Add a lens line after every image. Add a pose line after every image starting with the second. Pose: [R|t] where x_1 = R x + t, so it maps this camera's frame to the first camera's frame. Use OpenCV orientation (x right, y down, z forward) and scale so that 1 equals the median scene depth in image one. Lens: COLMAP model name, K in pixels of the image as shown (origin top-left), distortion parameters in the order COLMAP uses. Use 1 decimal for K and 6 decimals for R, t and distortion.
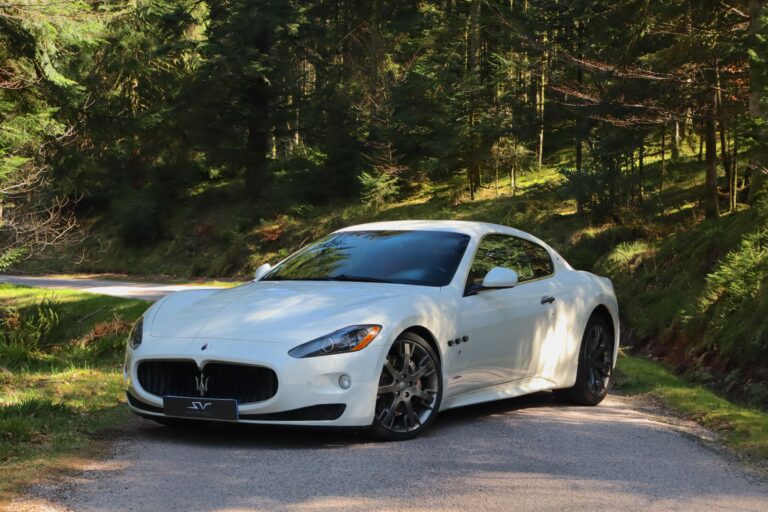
lens RADIAL K [[1578.6, 0, 384.0], [0, 1578.6, 256.0], [0, 0, 1]] dist [0.037882, -0.232933]
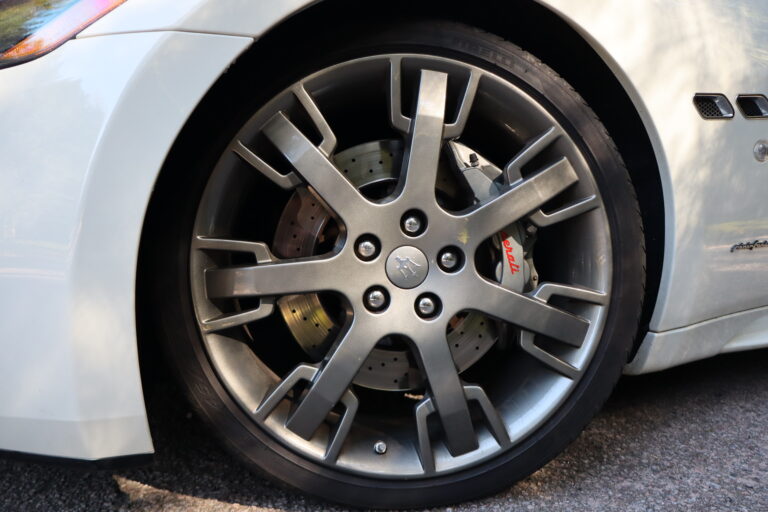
lens RADIAL K [[637.7, 0, 384.0], [0, 637.7, 256.0], [0, 0, 1]] dist [0.001065, 0.000188]
pose [[0.831783, 0.025786, -0.554502, 0.057479], [0.006033, 0.998442, 0.055480, 0.075648], [0.555069, -0.049493, 0.830331, 0.918039]]
